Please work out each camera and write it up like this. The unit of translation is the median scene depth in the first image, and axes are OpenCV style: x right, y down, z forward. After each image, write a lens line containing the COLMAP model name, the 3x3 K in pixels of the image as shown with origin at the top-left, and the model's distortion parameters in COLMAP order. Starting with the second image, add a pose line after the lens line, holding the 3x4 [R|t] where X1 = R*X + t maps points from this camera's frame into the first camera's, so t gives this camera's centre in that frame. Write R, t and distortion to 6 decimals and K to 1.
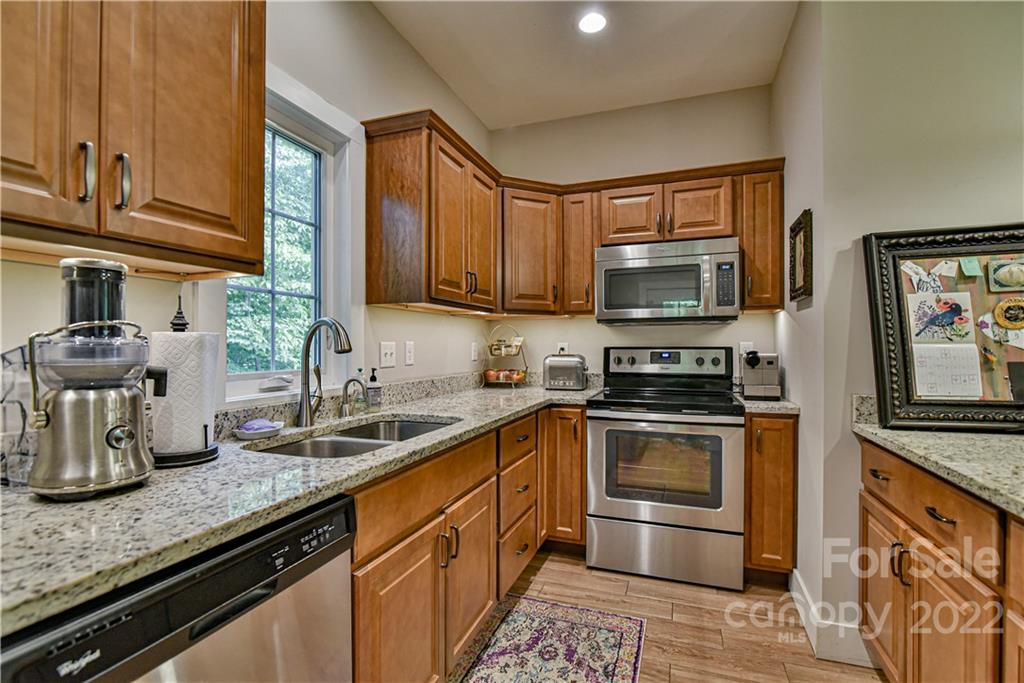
lens RADIAL K [[481.9, 0, 512.8], [0, 481.9, 349.0], [0, 0, 1]] dist [-0.013778, -0.000312]
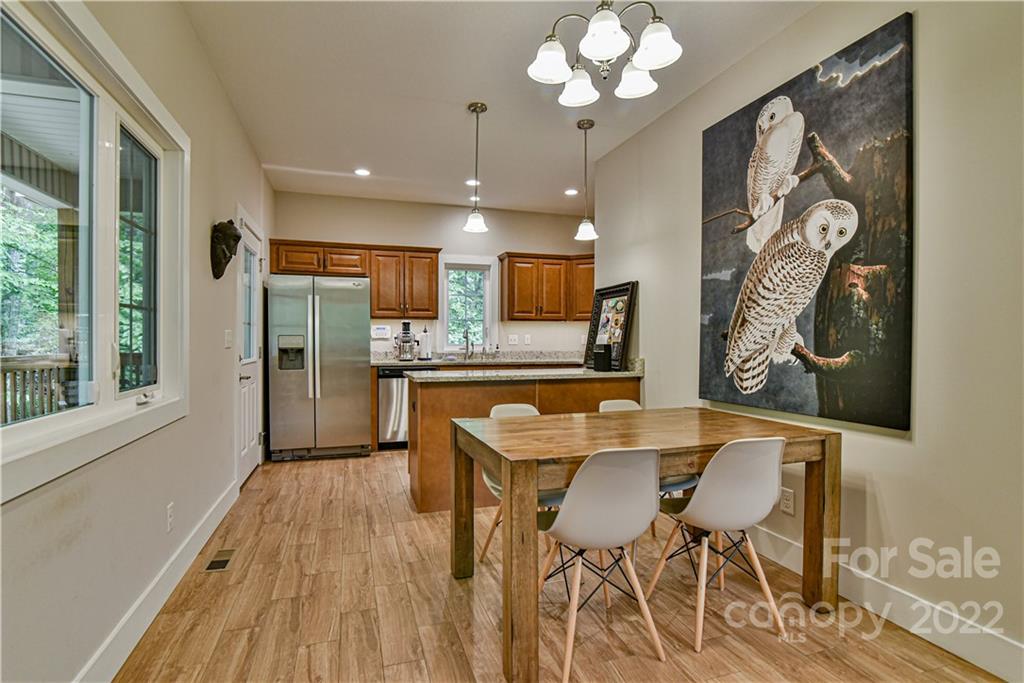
lens RADIAL K [[513.7, 0, 493.0], [0, 513.7, 345.2], [0, 0, 1]] dist [-0.005282, -0.000514]
pose [[0.605110, 0.009625, -0.796084, 1.919376], [-0.007897, 0.999950, 0.006087, 0.024823], [0.796103, 0.002604, 0.605156, -0.778796]]
